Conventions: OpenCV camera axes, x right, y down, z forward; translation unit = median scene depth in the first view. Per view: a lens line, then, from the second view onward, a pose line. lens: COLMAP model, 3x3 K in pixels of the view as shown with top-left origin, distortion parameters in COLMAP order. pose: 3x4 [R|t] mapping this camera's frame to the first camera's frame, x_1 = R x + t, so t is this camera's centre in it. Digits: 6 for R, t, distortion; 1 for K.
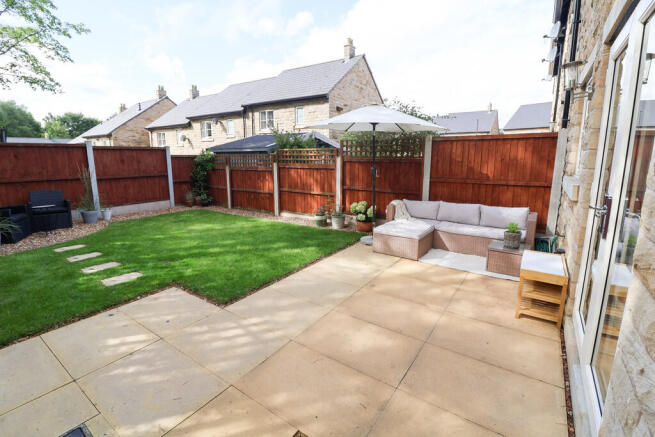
lens RADIAL K [[301.1, 0, 325.0], [0, 301.1, 207.4], [0, 0, 1]] dist [-0.011526, -0.000674]
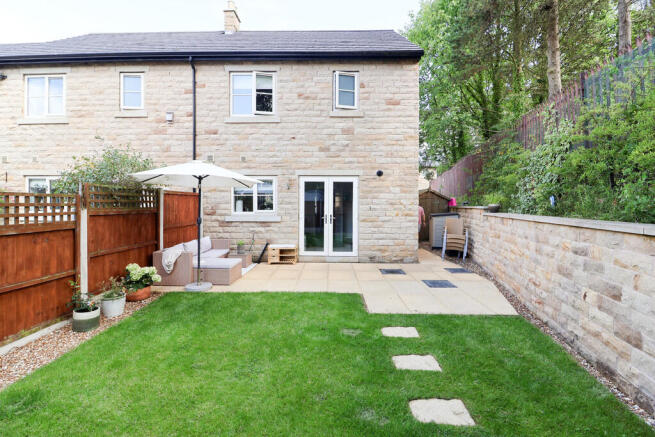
lens RADIAL K [[301.1, 0, 325.0], [0, 301.1, 207.4], [0, 0, 1]] dist [-0.011526, -0.000674]
pose [[-0.563278, -0.004165, 0.826257, -0.923889], [0.134903, 0.986106, 0.096937, -0.201237], [-0.815181, 0.166067, -0.554889, 1.153000]]
